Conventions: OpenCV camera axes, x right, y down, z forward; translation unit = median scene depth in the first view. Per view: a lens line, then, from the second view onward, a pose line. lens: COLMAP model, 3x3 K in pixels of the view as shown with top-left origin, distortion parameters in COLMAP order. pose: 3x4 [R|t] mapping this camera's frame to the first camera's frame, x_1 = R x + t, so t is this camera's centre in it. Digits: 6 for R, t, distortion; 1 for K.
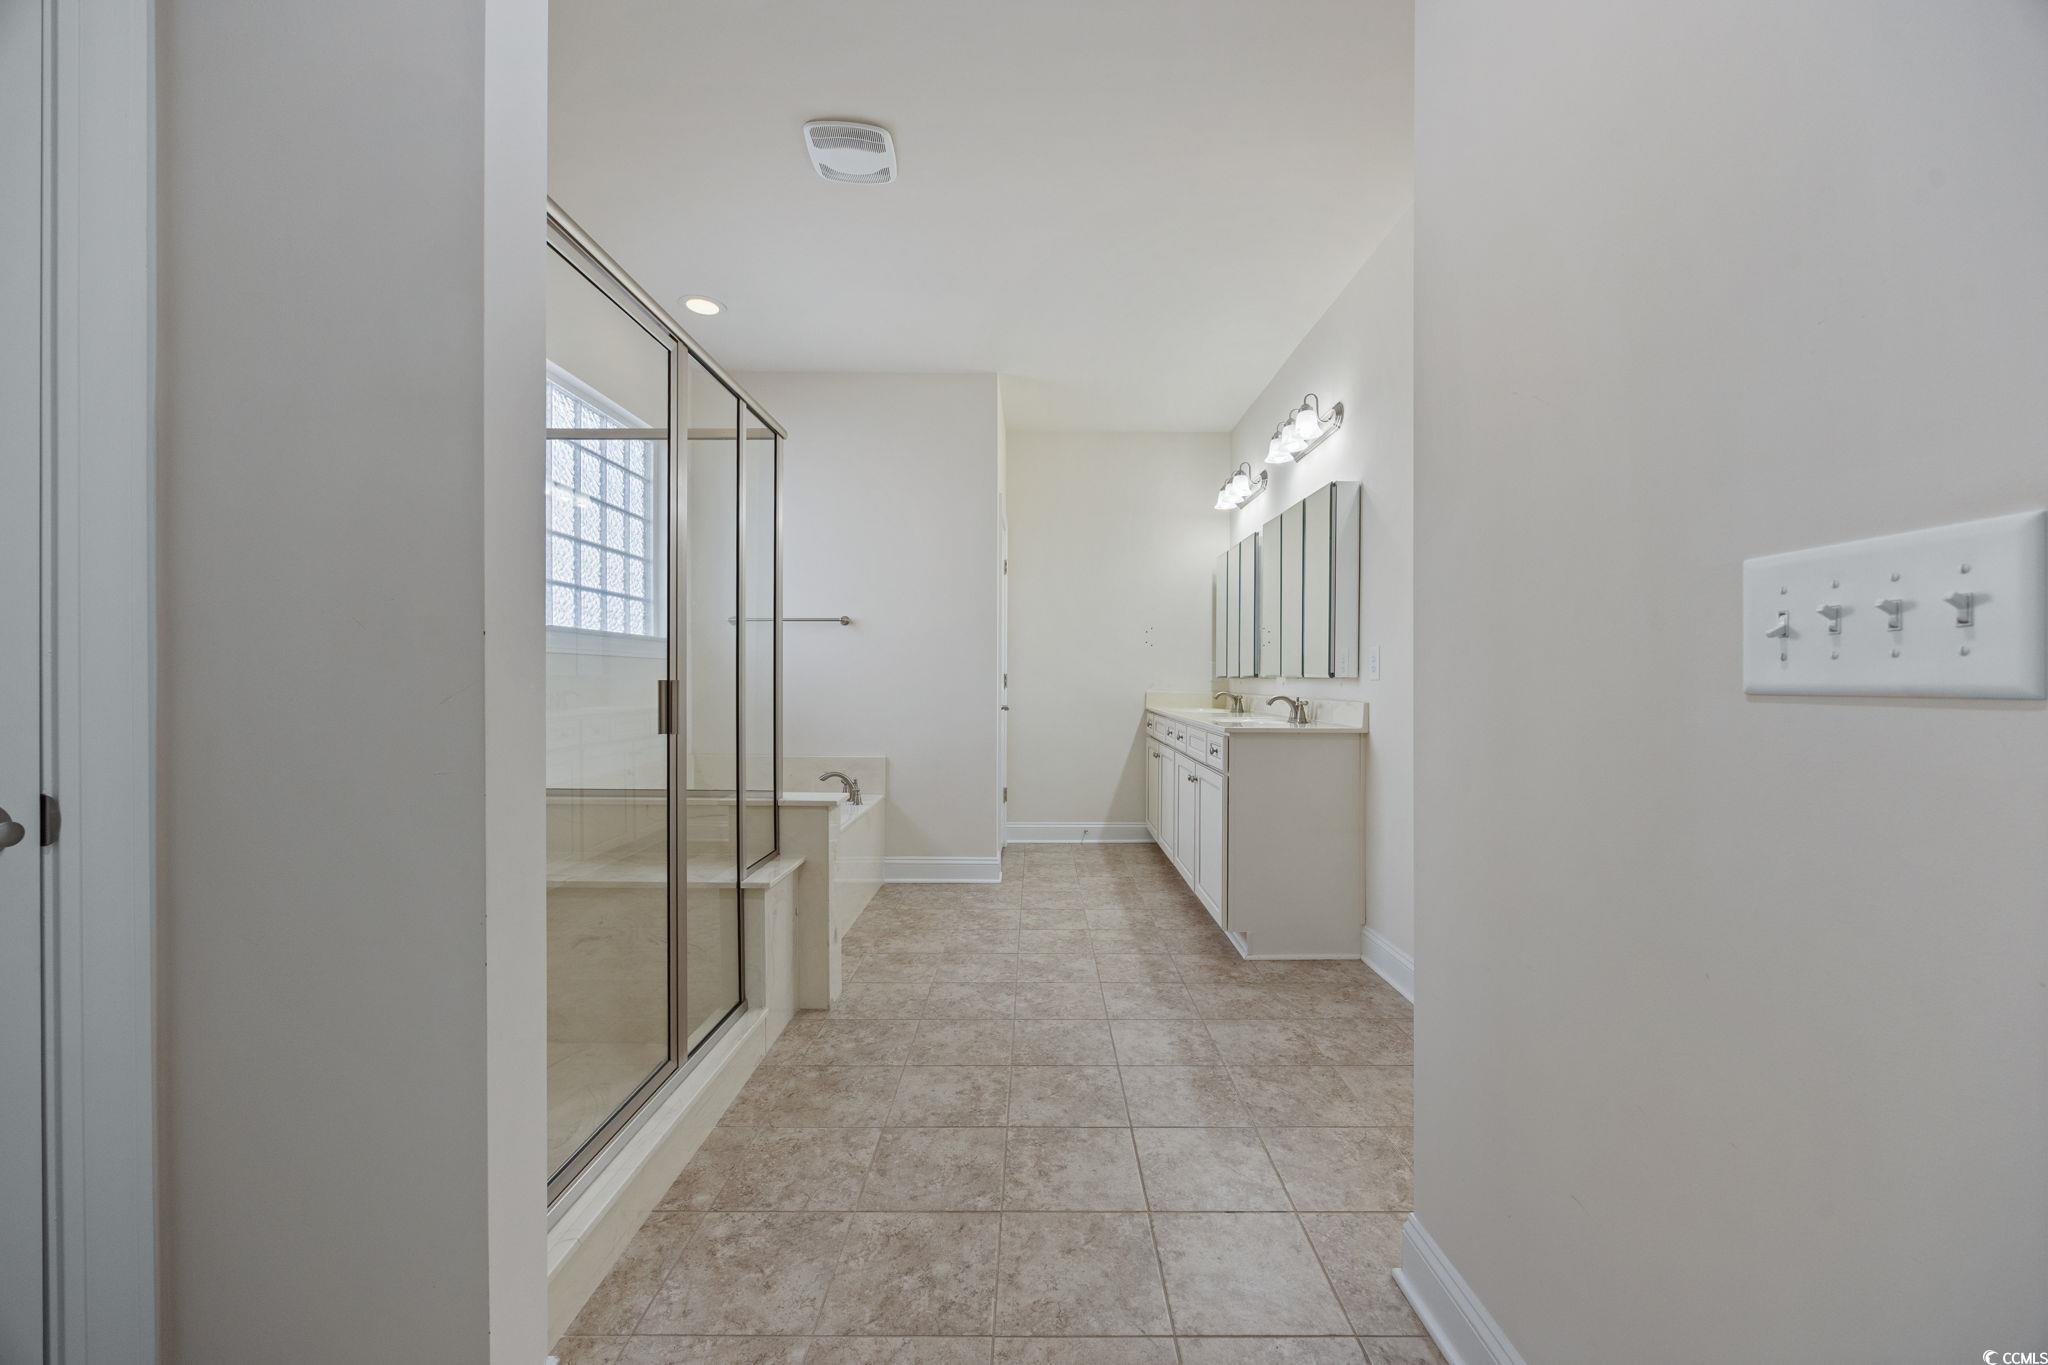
lens RADIAL K [[784.4, 0, 1039.3], [0, 784.4, 680.8], [0, 0, 1]] dist [-0.004651, -0.000250]
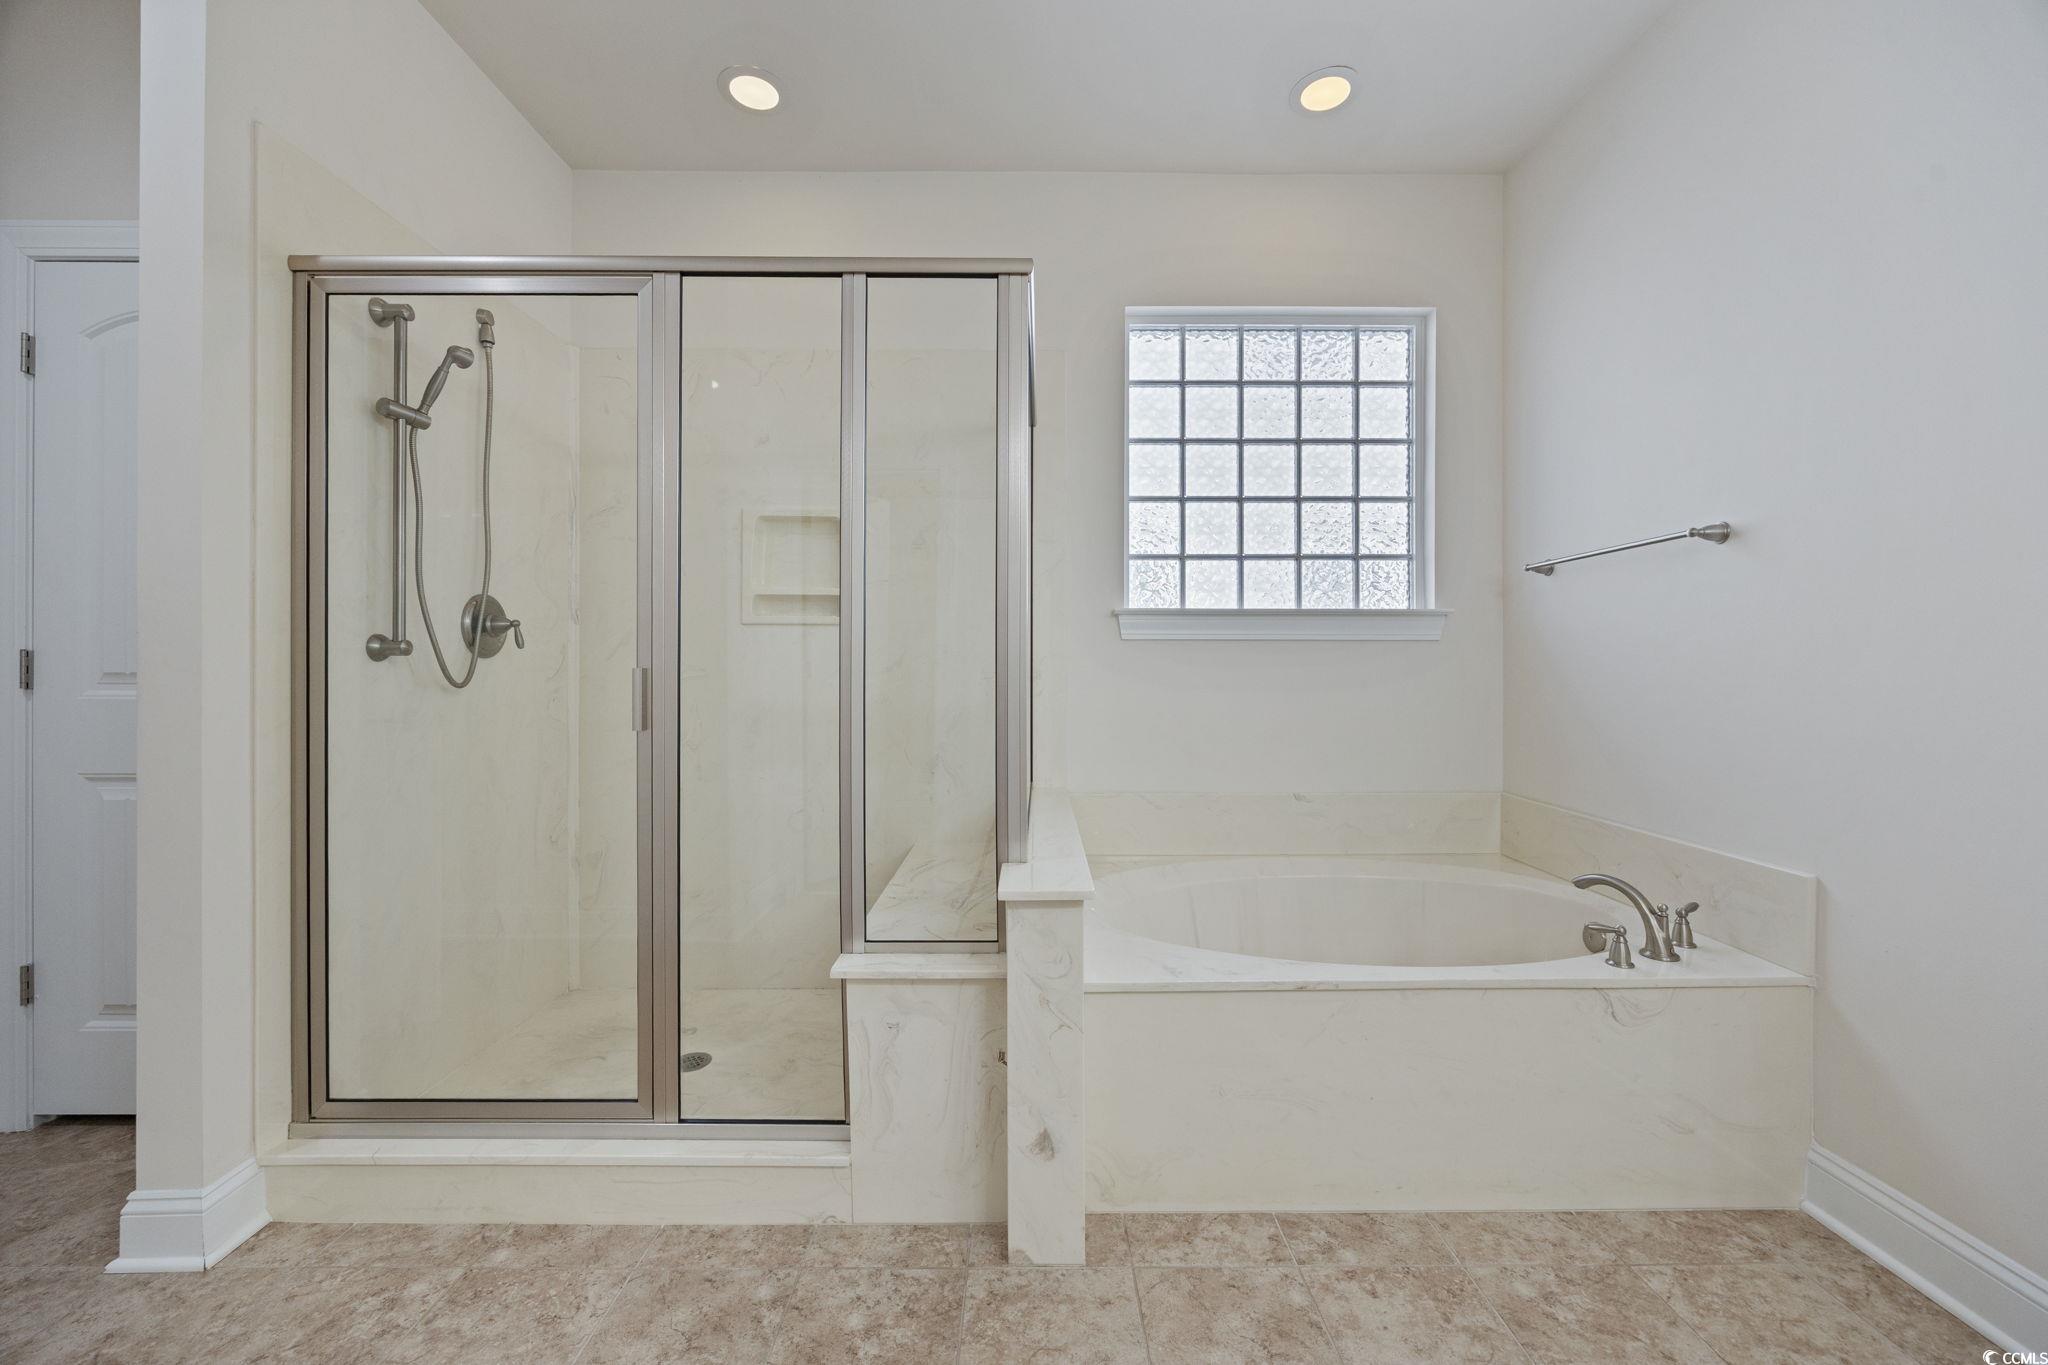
lens RADIAL K [[784.4, 0, 1039.7], [0, 784.4, 674.2], [0, 0, 1]] dist [-0.004651, -0.000250]
pose [[0.001816, -0.002707, -0.999995, 0.311050], [-0.006632, 0.999974, -0.002719, 0.006748], [0.999976, 0.006636, 0.001798, 1.117521]]
